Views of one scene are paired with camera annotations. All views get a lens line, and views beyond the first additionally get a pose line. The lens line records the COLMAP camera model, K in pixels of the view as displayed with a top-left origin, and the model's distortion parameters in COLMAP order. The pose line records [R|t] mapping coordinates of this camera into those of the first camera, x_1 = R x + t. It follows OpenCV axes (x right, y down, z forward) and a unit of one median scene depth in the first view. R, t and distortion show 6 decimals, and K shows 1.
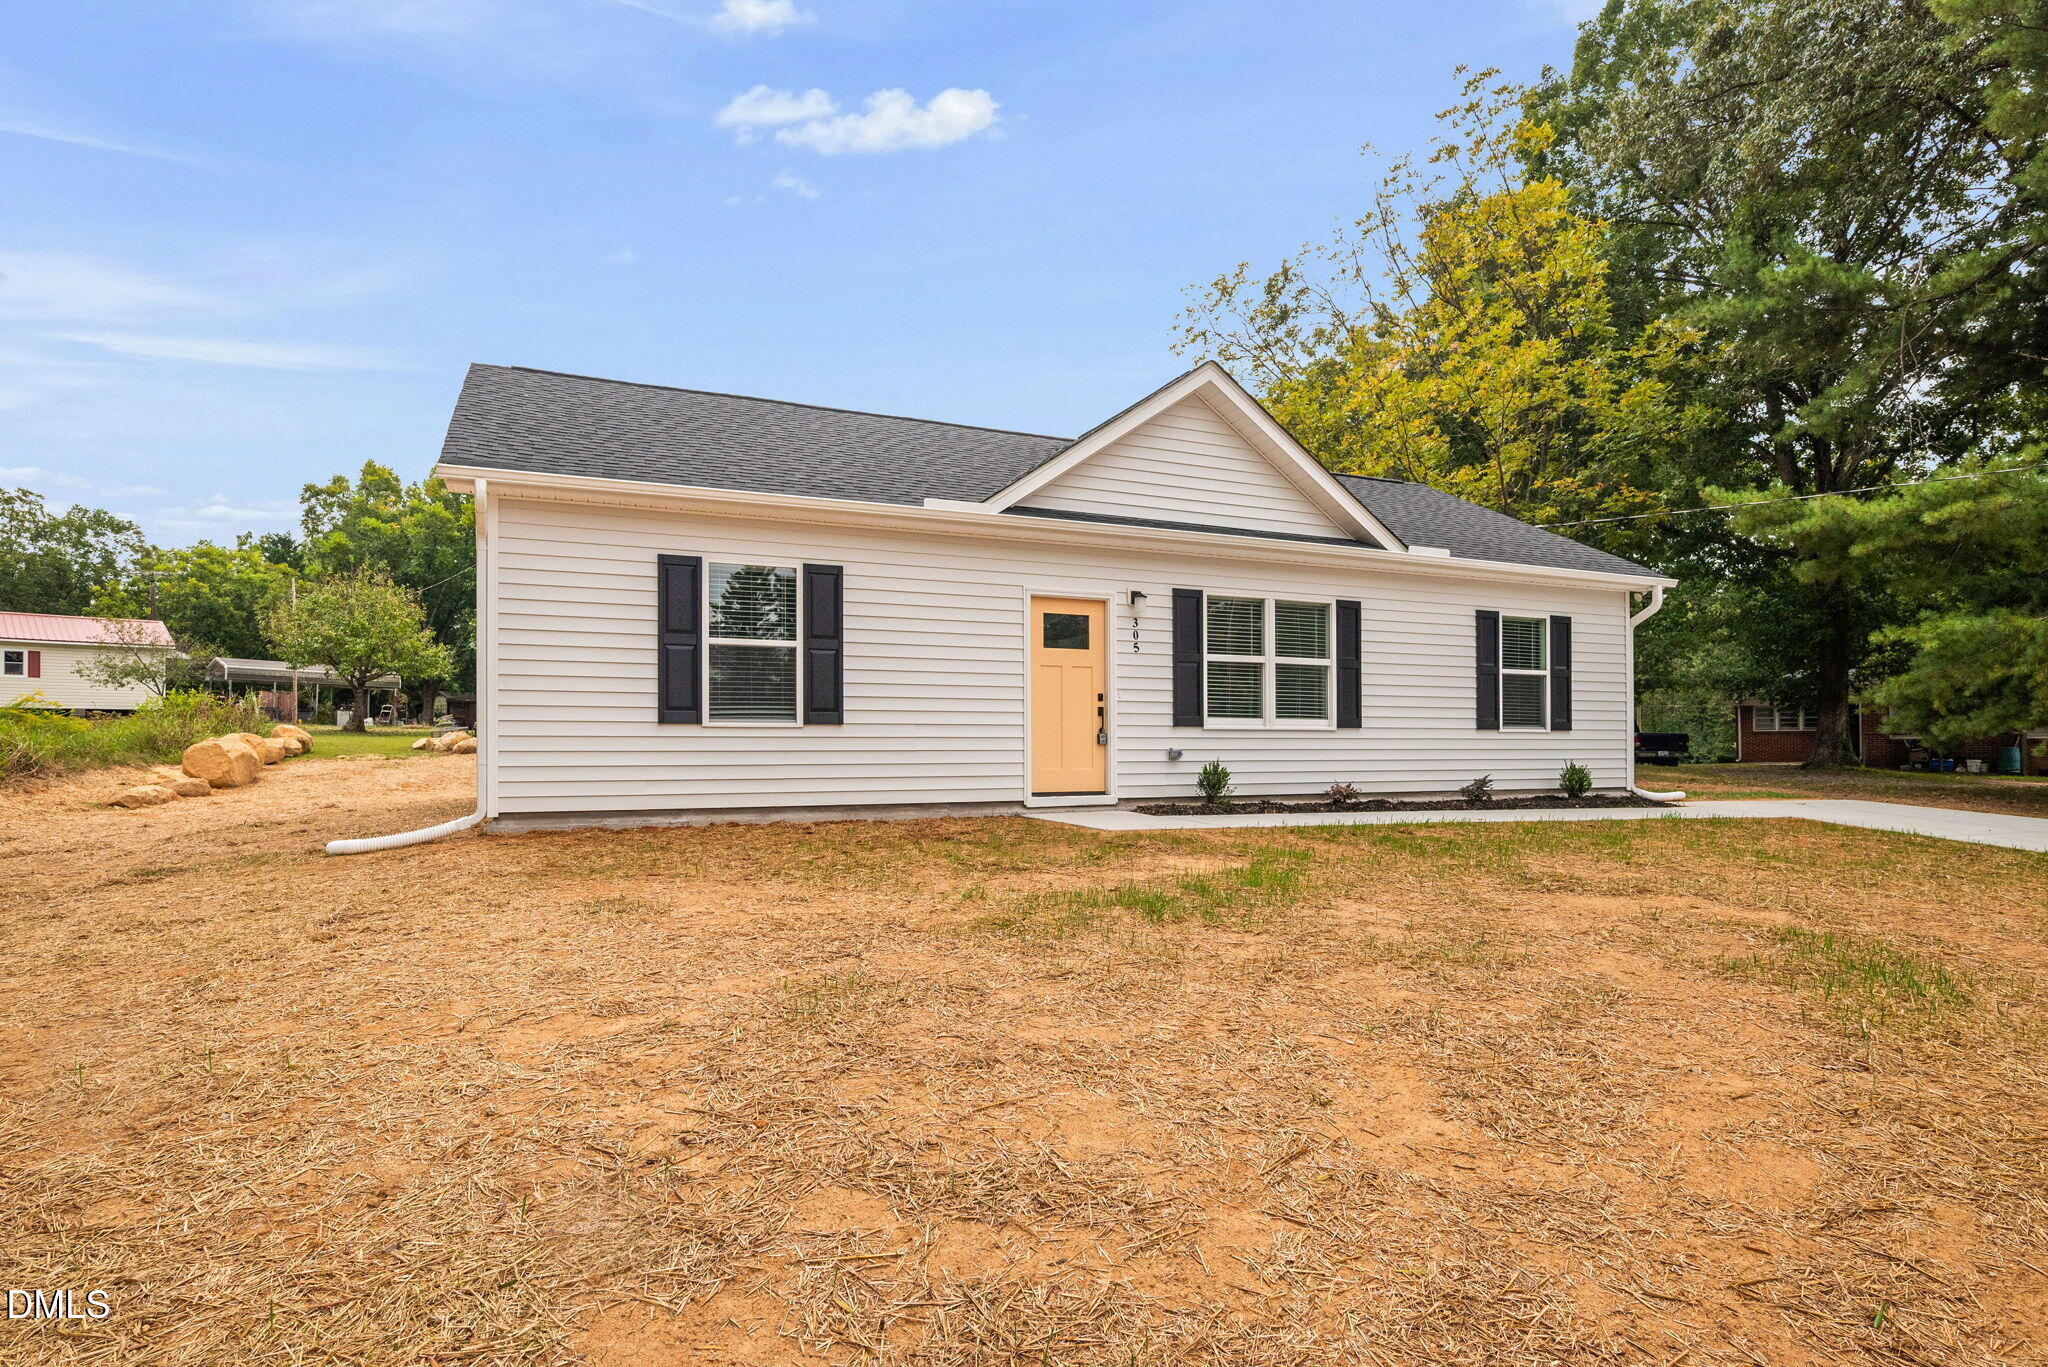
lens RADIAL K [[1061.7, 0, 969.2], [0, 1061.7, 726.5], [0, 0, 1]] dist [-0.005158, -0.000101]
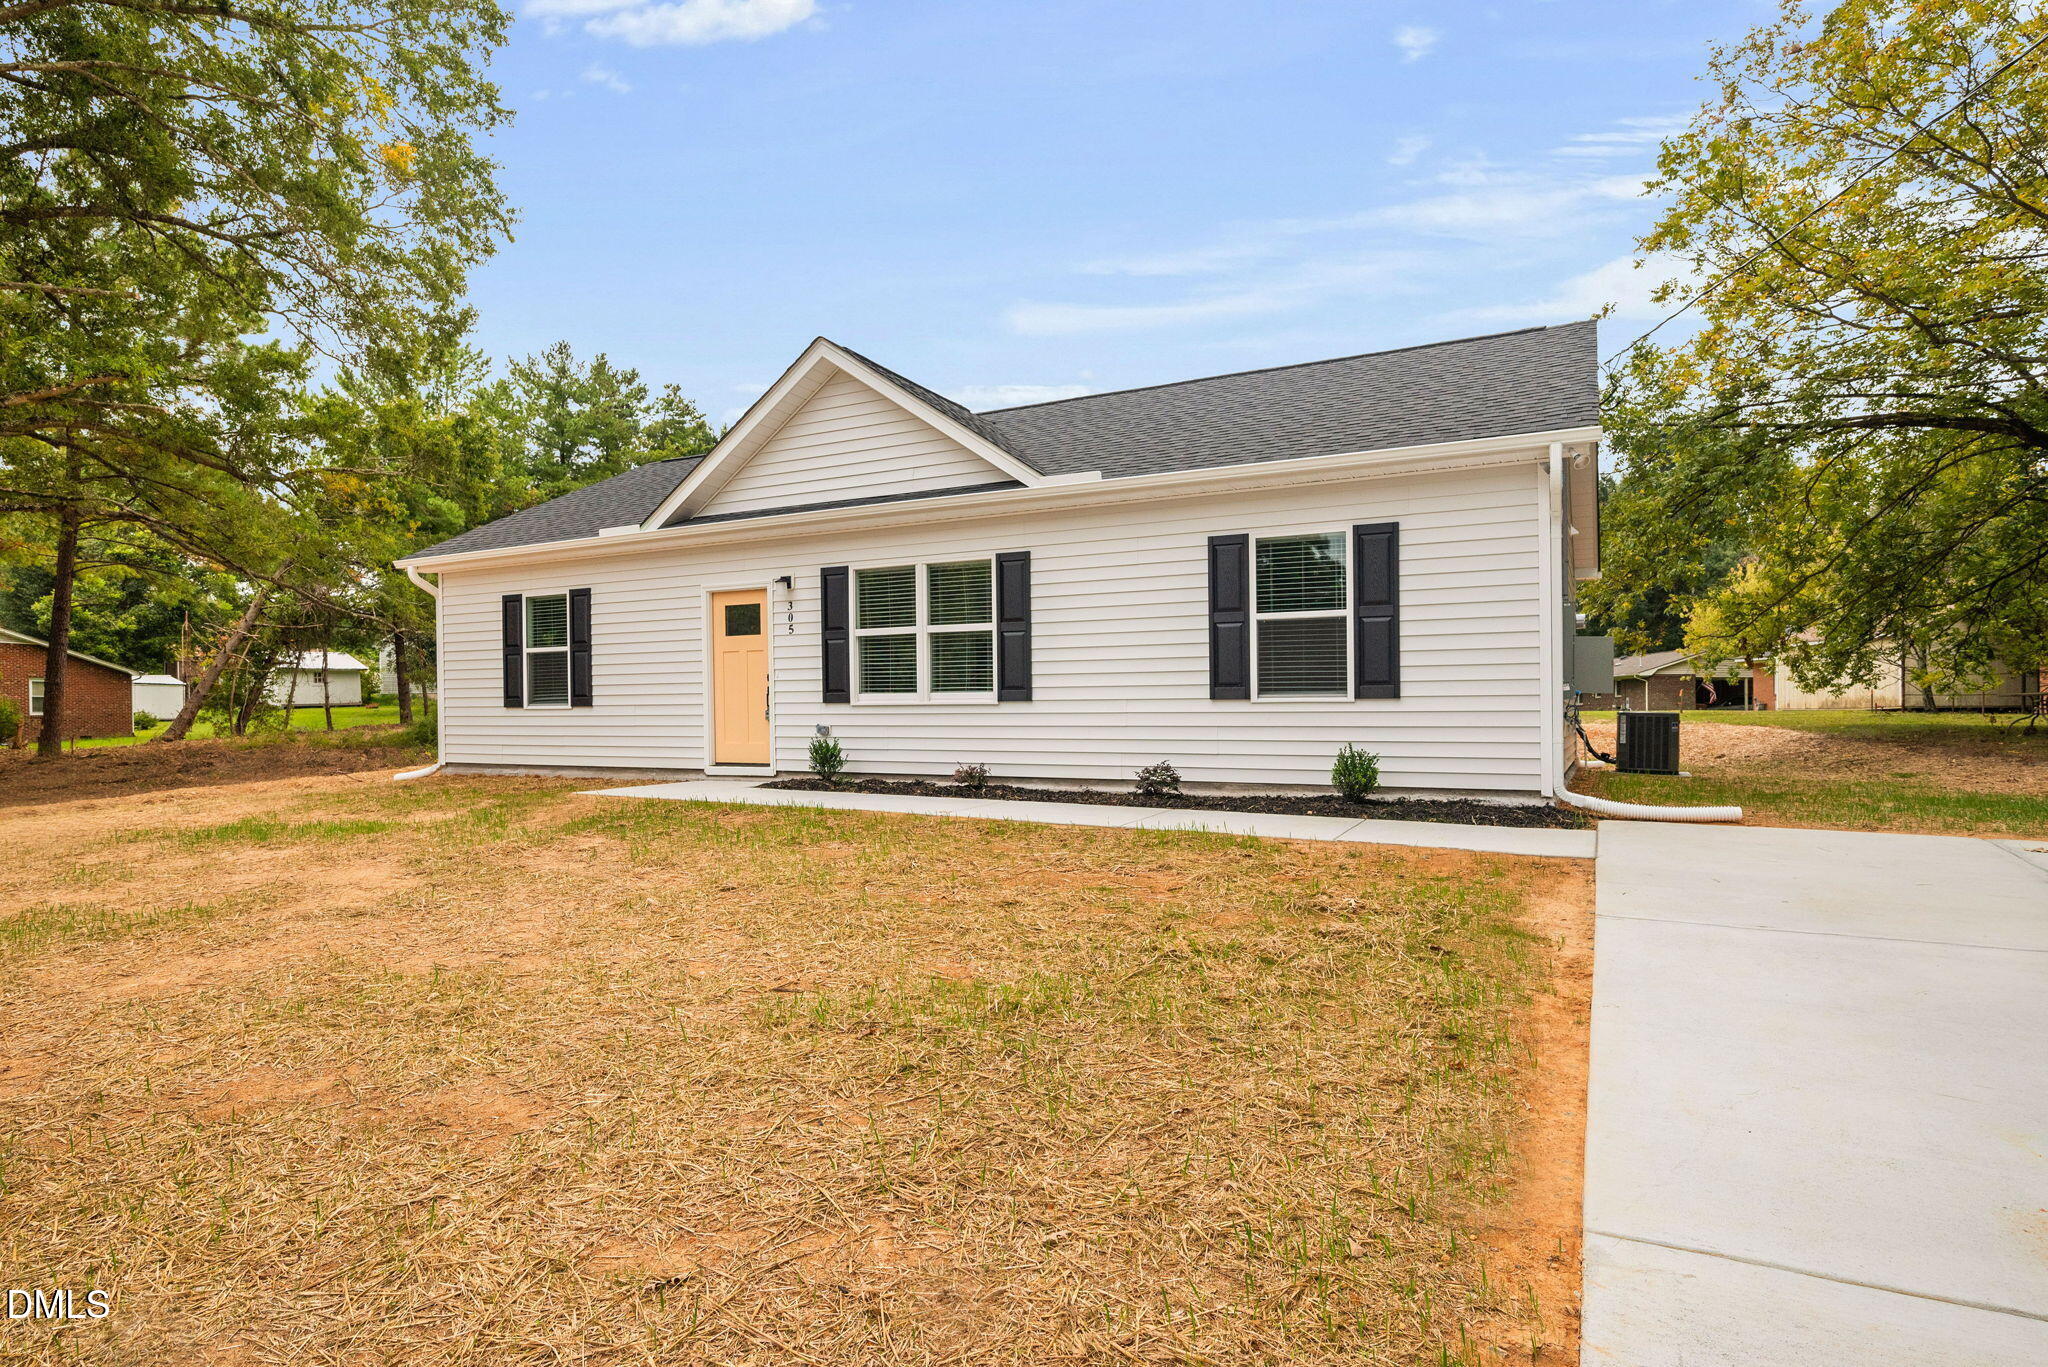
lens RADIAL K [[1061.7, 0, 969.2], [0, 1061.7, 726.5], [0, 0, 1]] dist [-0.005158, -0.000101]
pose [[0.632700, 0.003524, -0.774389, 1.066160], [0.014790, 0.999752, 0.016634, 0.007489], [0.774256, -0.021978, 0.632491, 0.455542]]
